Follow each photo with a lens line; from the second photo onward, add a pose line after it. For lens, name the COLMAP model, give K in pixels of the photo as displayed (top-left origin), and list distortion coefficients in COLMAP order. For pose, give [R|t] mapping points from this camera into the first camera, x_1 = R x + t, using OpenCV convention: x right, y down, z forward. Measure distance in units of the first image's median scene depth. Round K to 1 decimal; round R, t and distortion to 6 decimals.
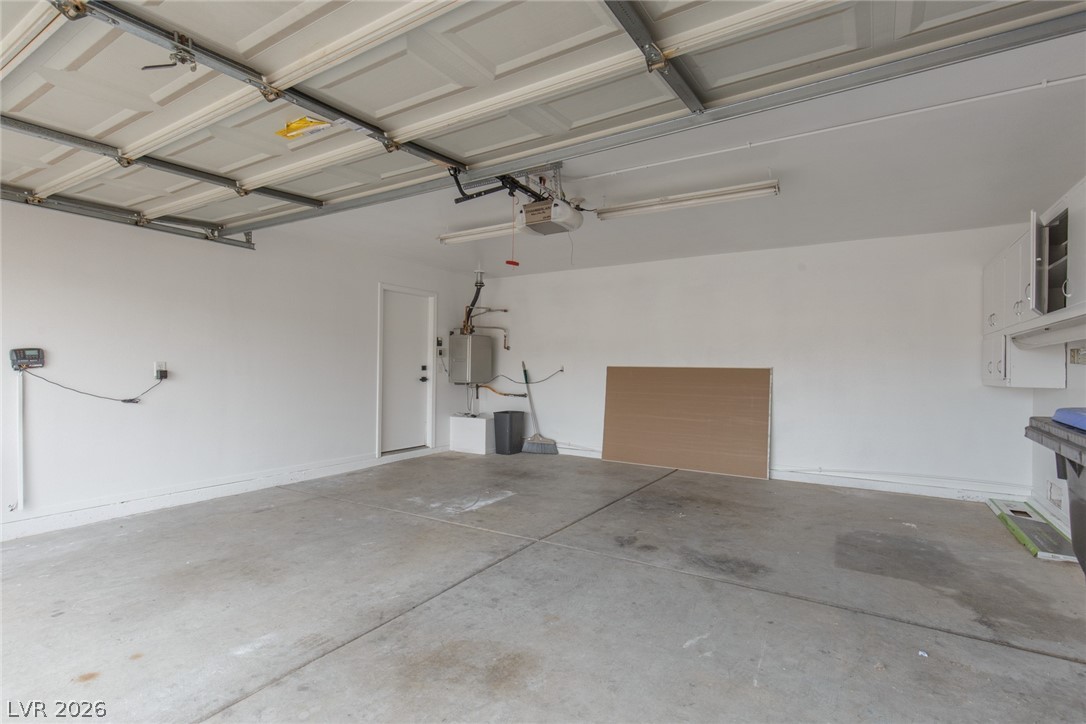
lens RADIAL K [[528.3, 0, 544.2], [0, 528.3, 361.3], [0, 0, 1]] dist [0.003751, -0.000009]
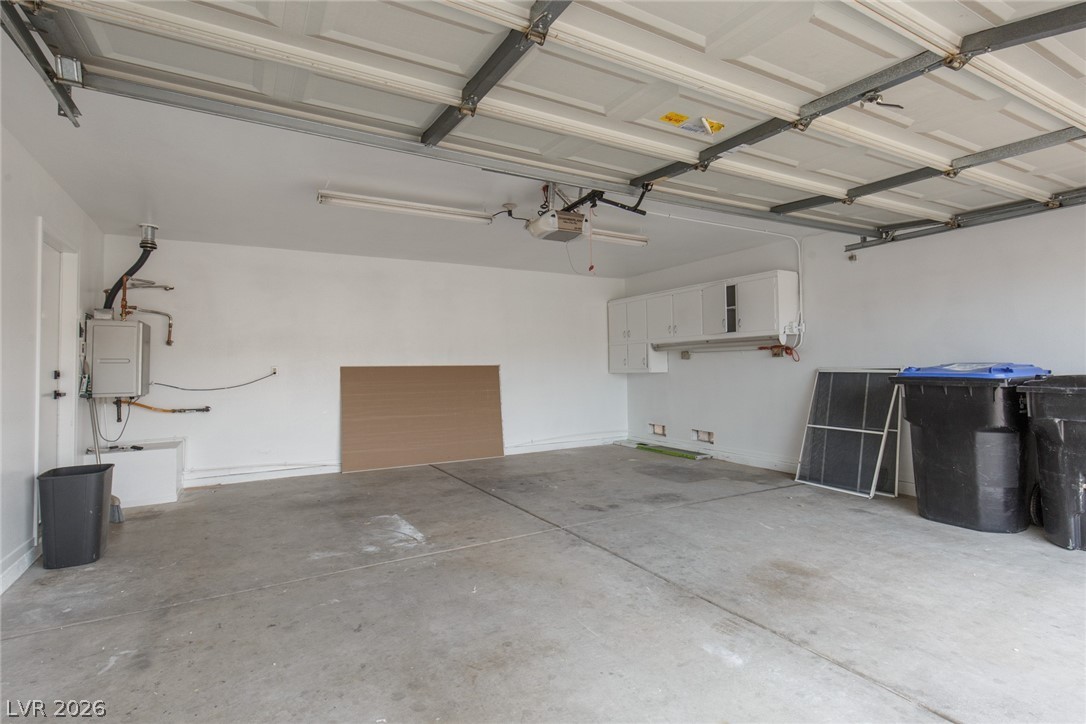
lens RADIAL K [[540.5, 0, 542.6], [0, 540.5, 347.0], [0, 0, 1]] dist [0.010732, -0.000058]
pose [[0.473727, 0.016450, 0.880518, -0.921218], [0.008528, 0.999693, -0.023264, 0.001615], [-0.880631, 0.018530, 0.473441, 0.478042]]
